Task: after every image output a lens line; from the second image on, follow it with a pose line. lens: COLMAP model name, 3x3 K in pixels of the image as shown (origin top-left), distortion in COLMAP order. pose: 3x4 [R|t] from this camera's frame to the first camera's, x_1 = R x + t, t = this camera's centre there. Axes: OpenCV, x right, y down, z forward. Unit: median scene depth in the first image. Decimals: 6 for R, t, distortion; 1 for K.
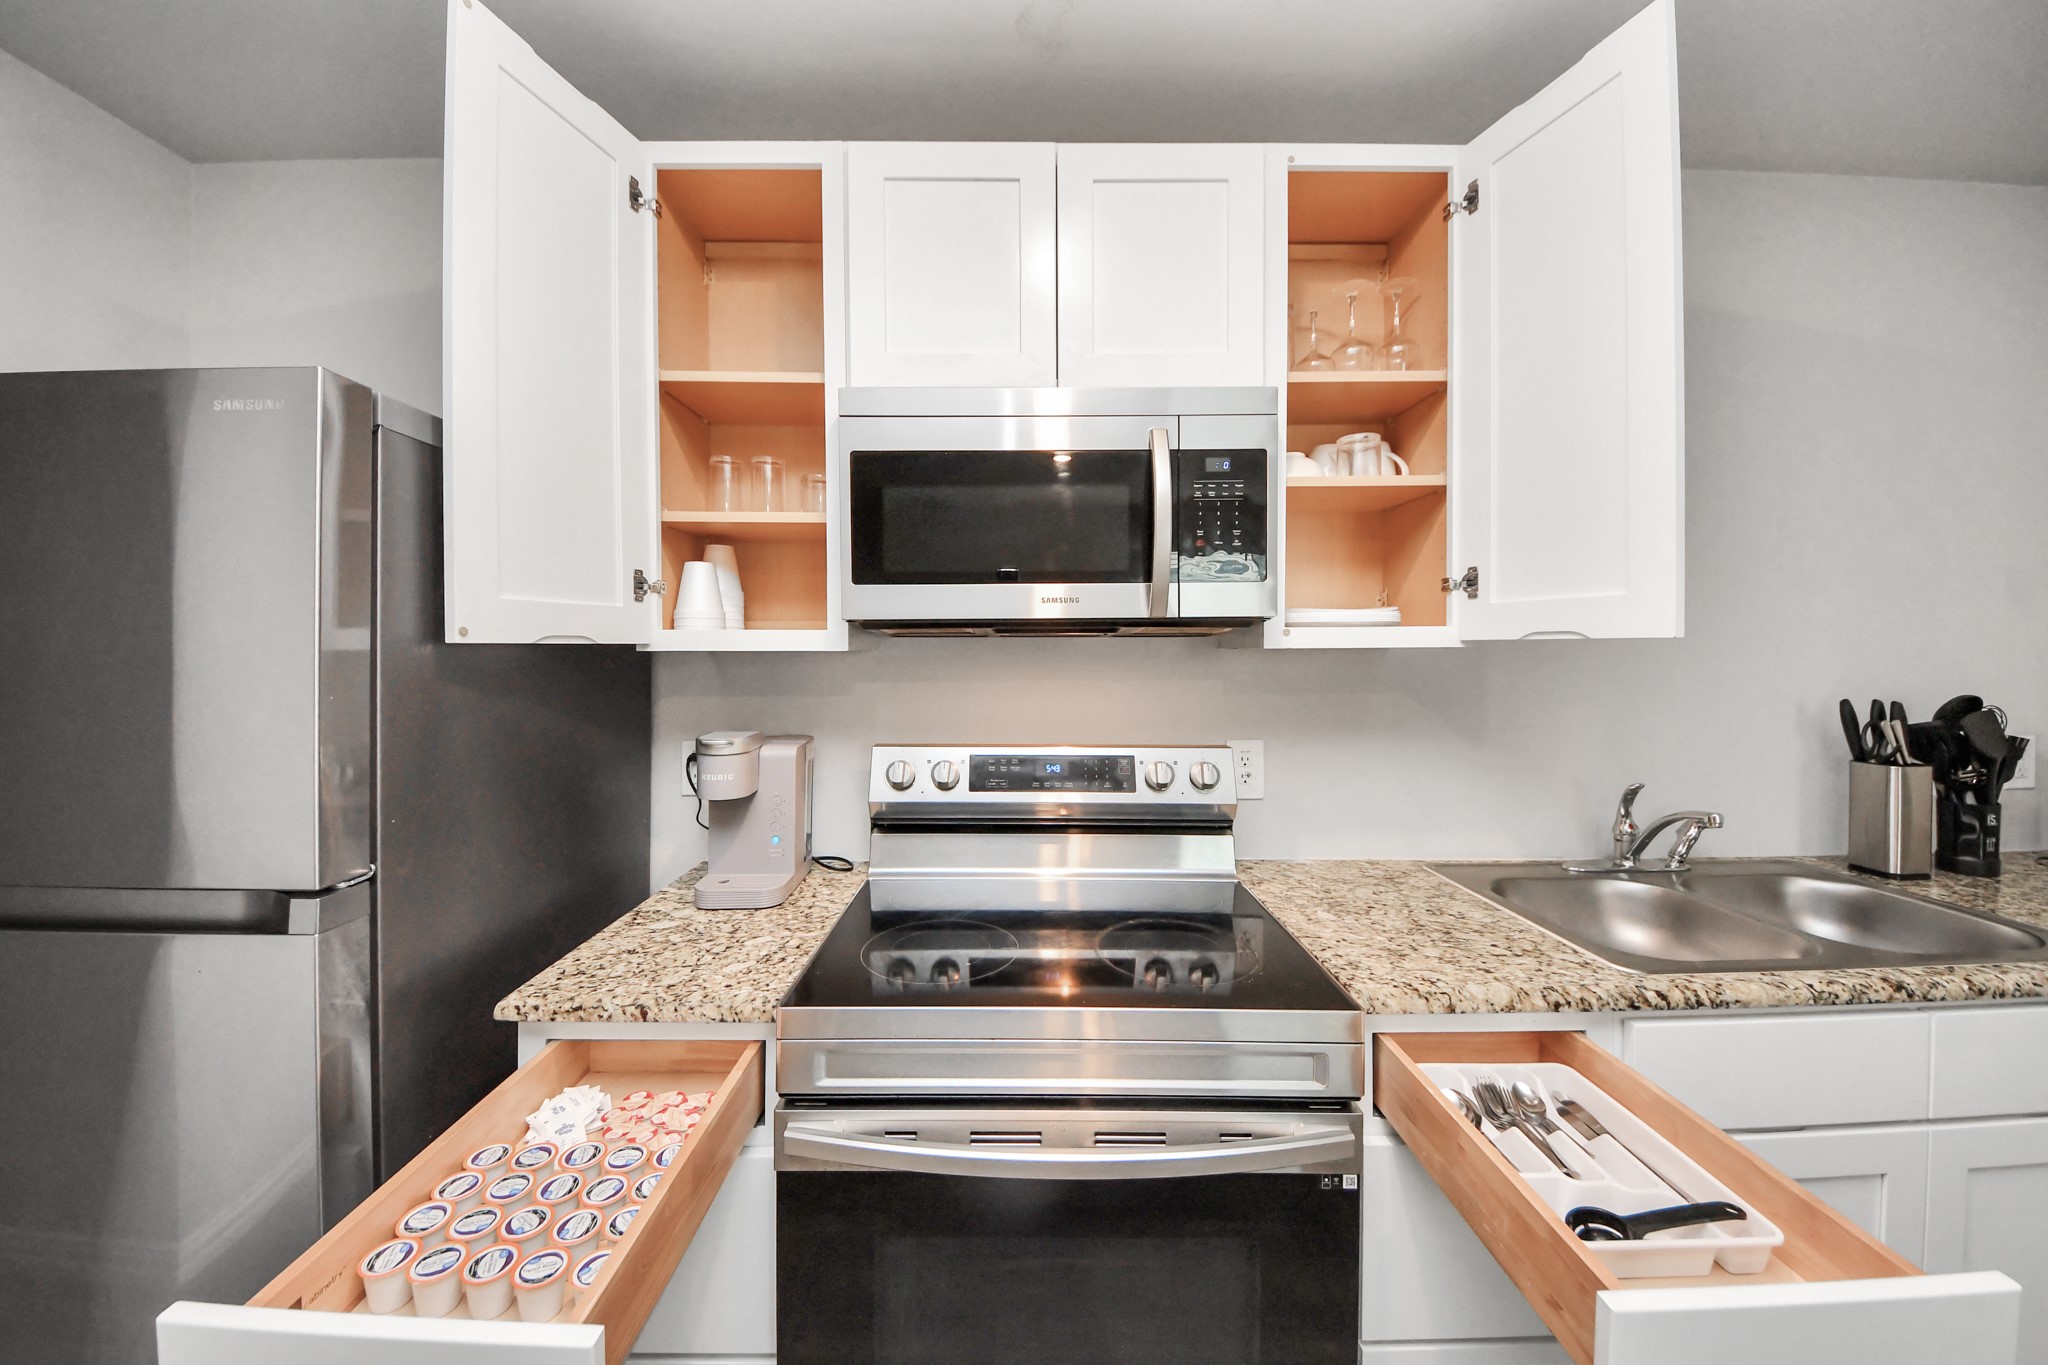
lens RADIAL K [[755.6, 0, 1029.2], [0, 755.6, 661.5], [0, 0, 1]] dist [0.032338, -0.016221]
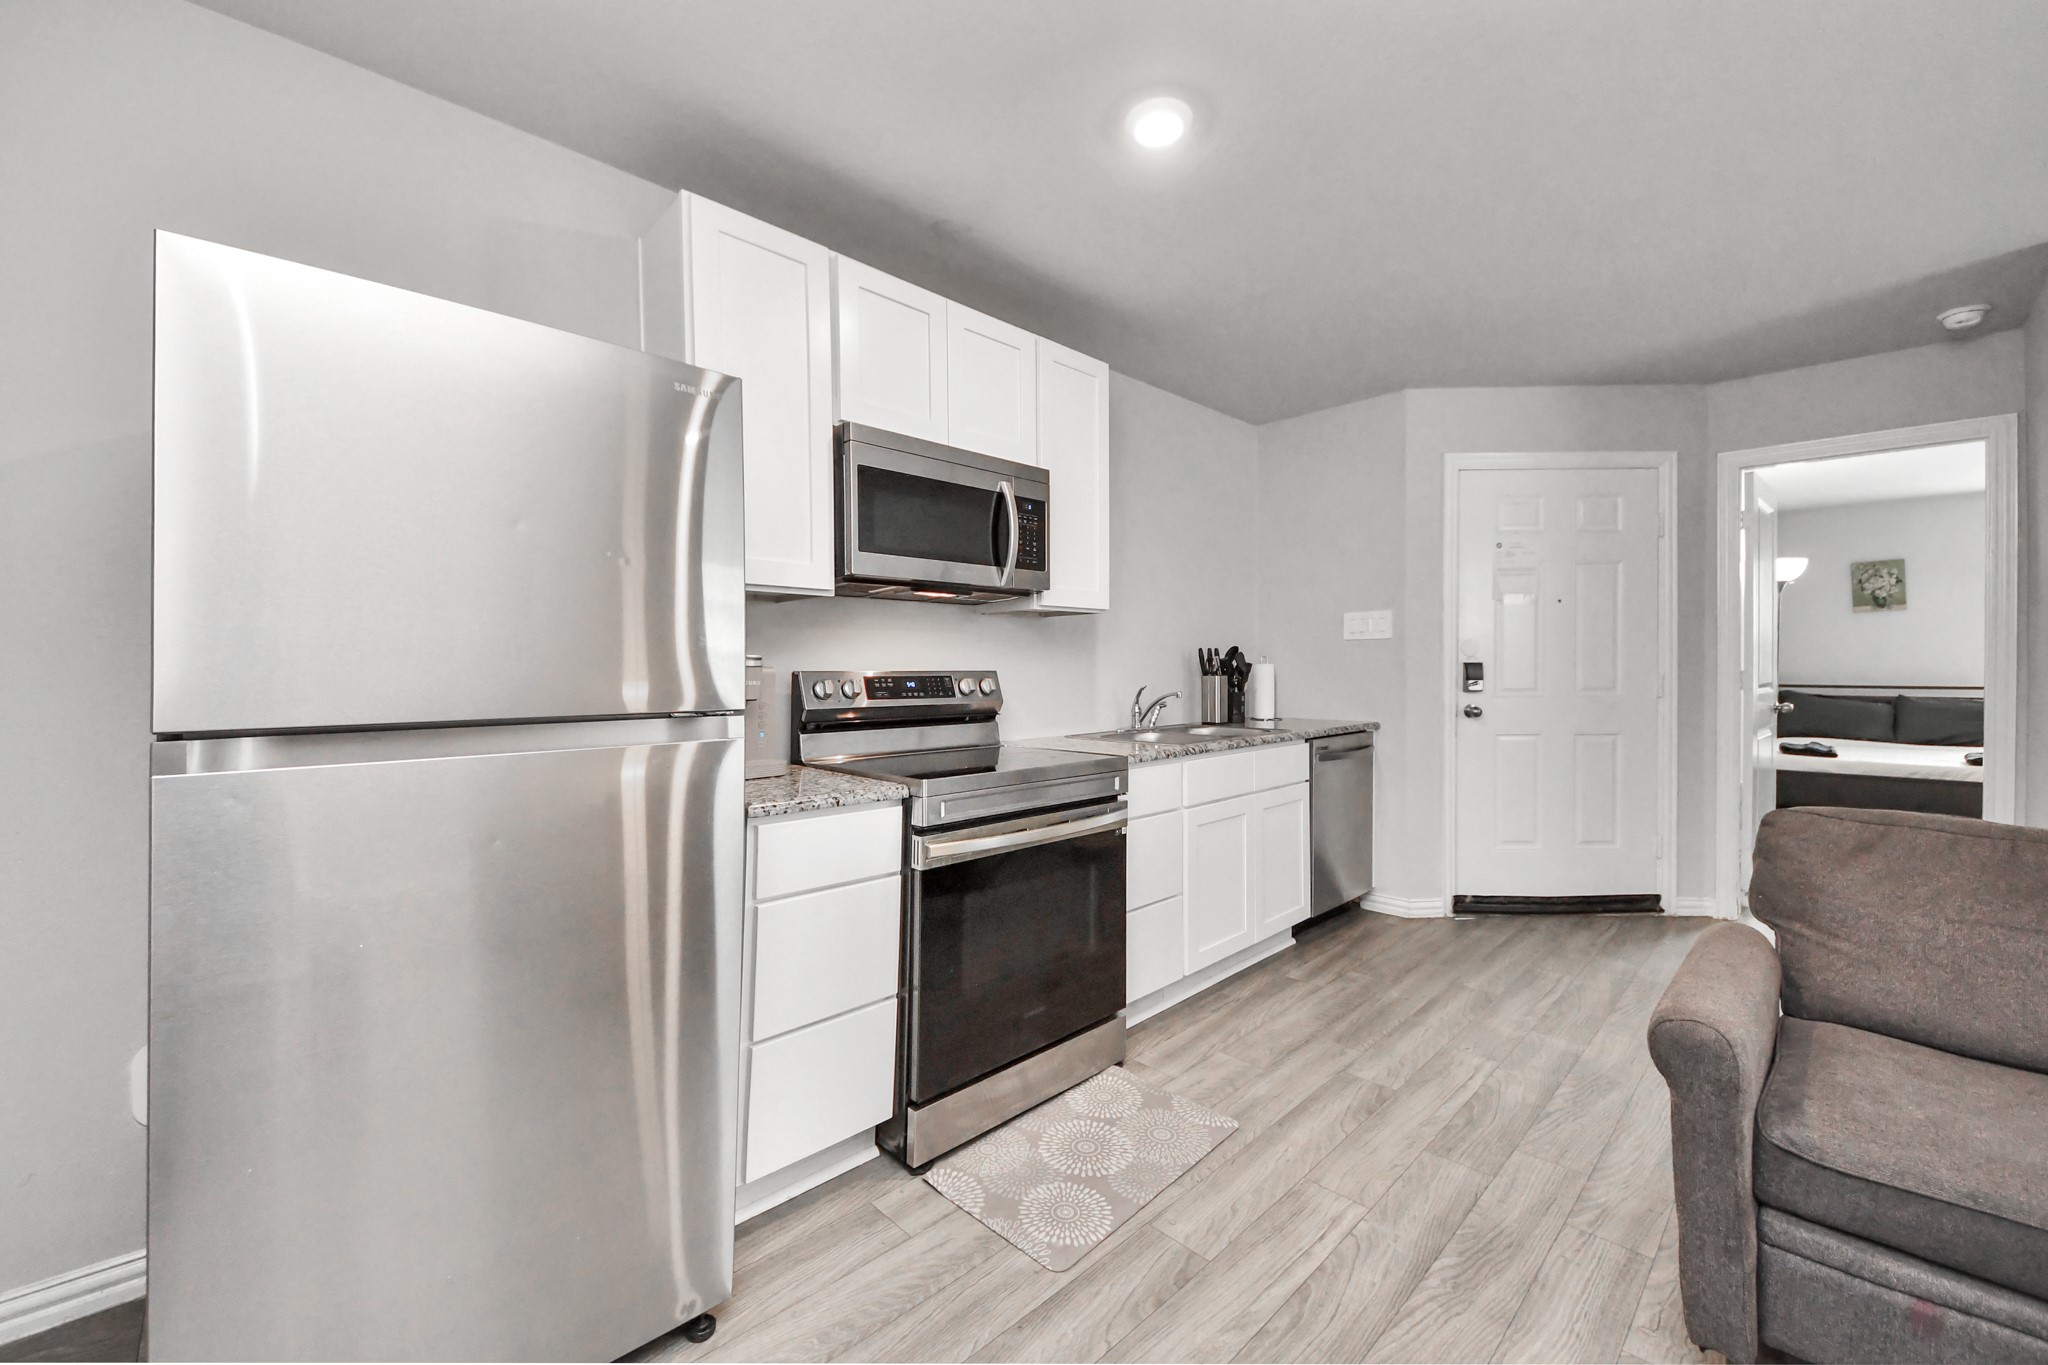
lens RADIAL K [[793.3, 0, 1002.9], [0, 793.3, 665.3], [0, 0, 1]] dist [0.000560, -0.011715]
pose [[0.746102, 0.000081, 0.665832, -0.912661], [0.018975, 0.999591, -0.021383, 0.142022], [-0.665561, 0.028588, 0.745795, -0.334755]]
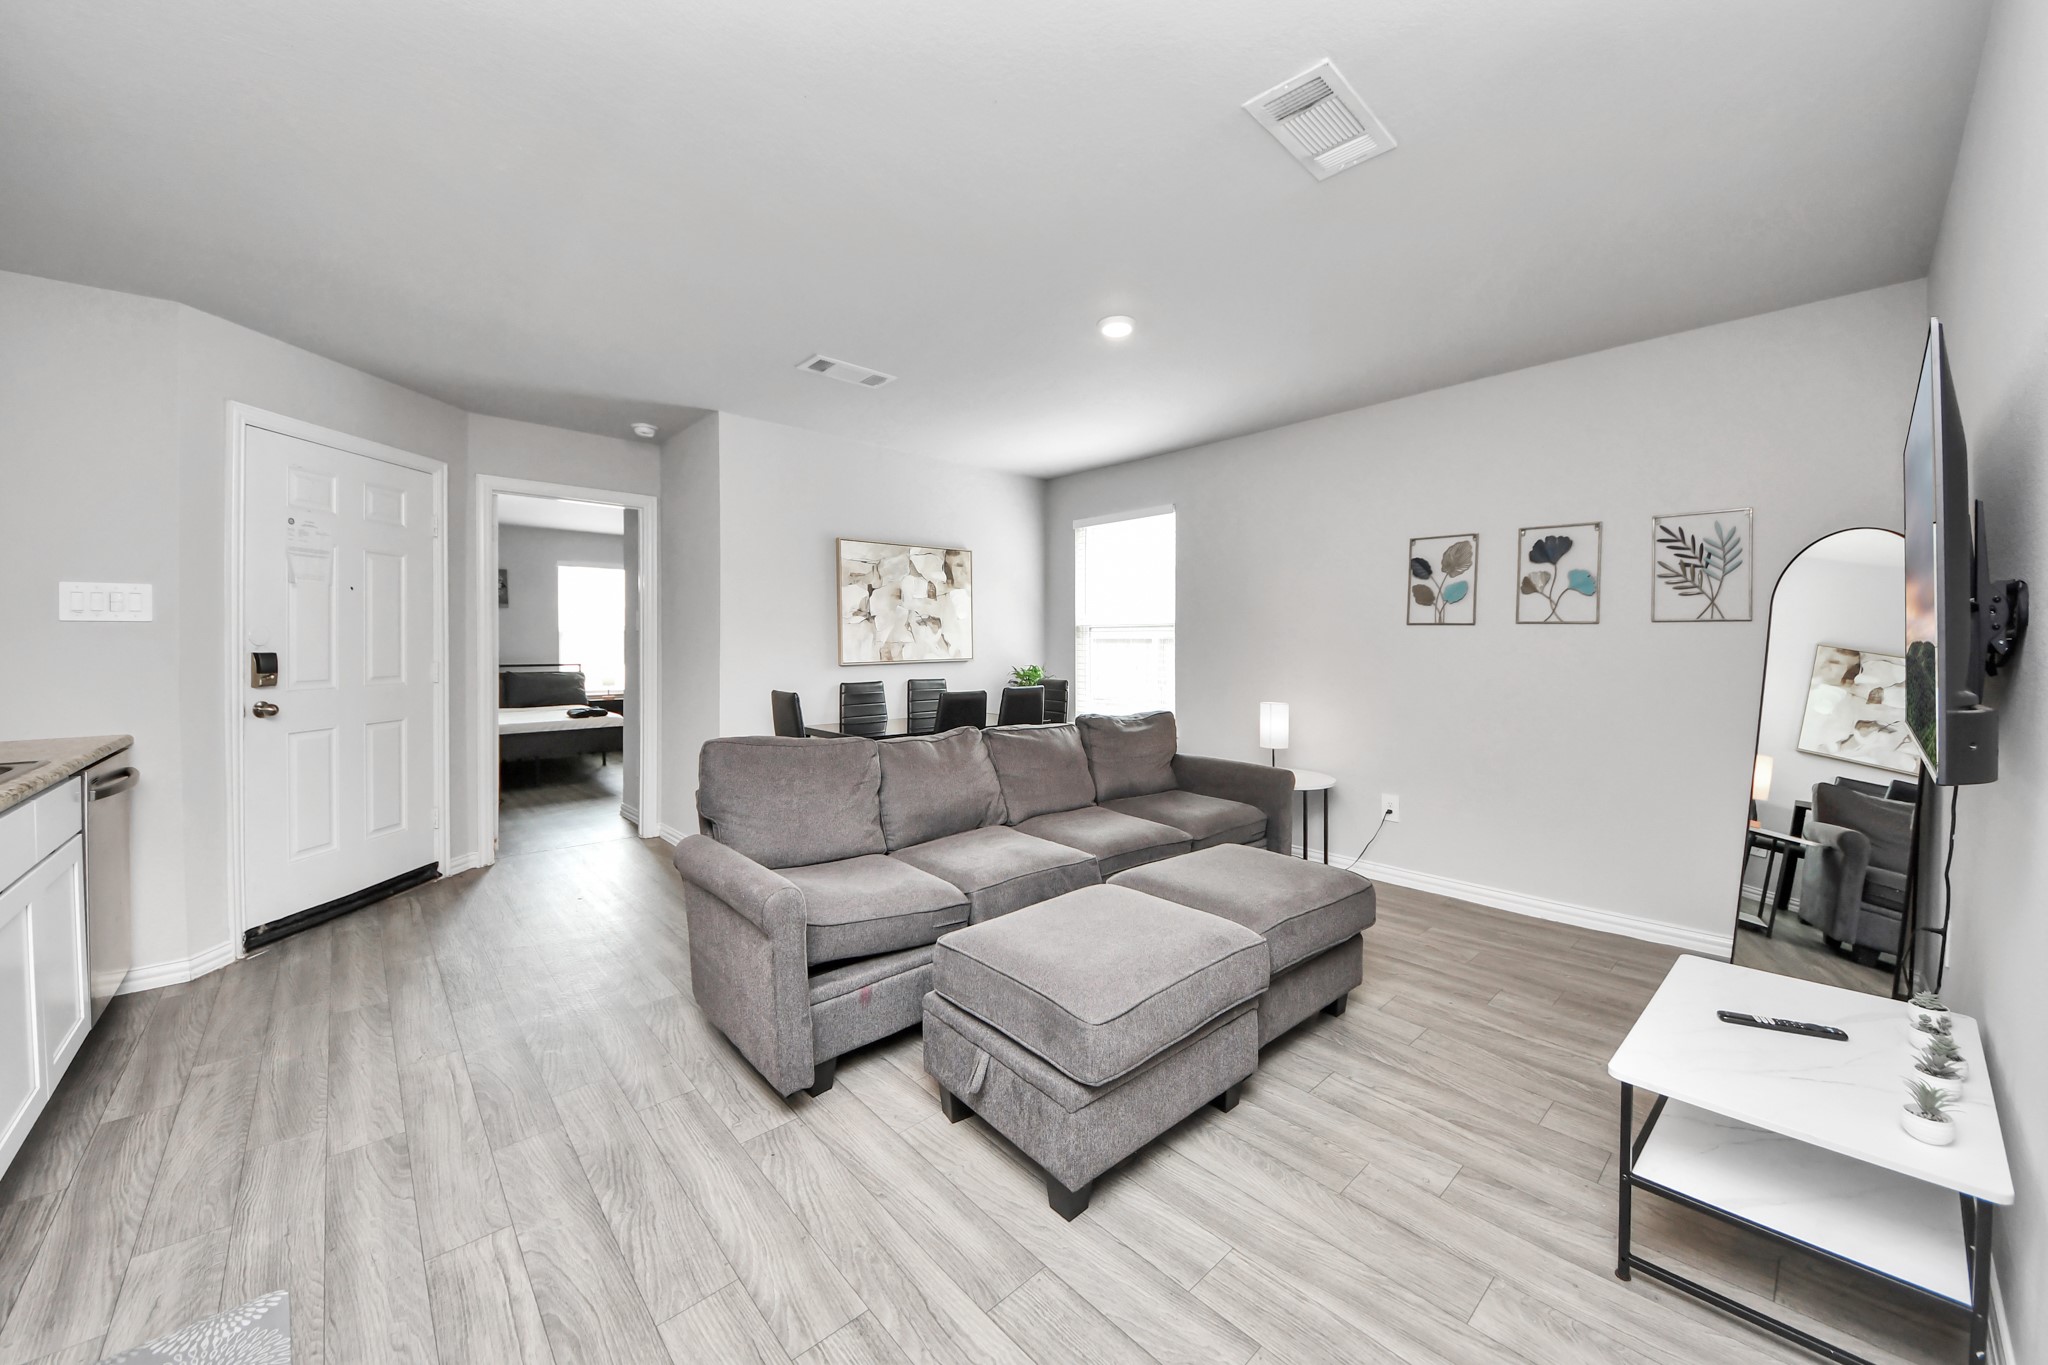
lens RADIAL K [[757.2, 0, 1025.9], [0, 757.2, 635.2], [0, 0, 1]] dist [0.001644, -0.008109]
pose [[-0.655278, 0.009163, 0.755332, -1.032921], [0.020816, 0.999766, 0.005930, 0.093532], [-0.755101, 0.019609, -0.655315, 0.282470]]
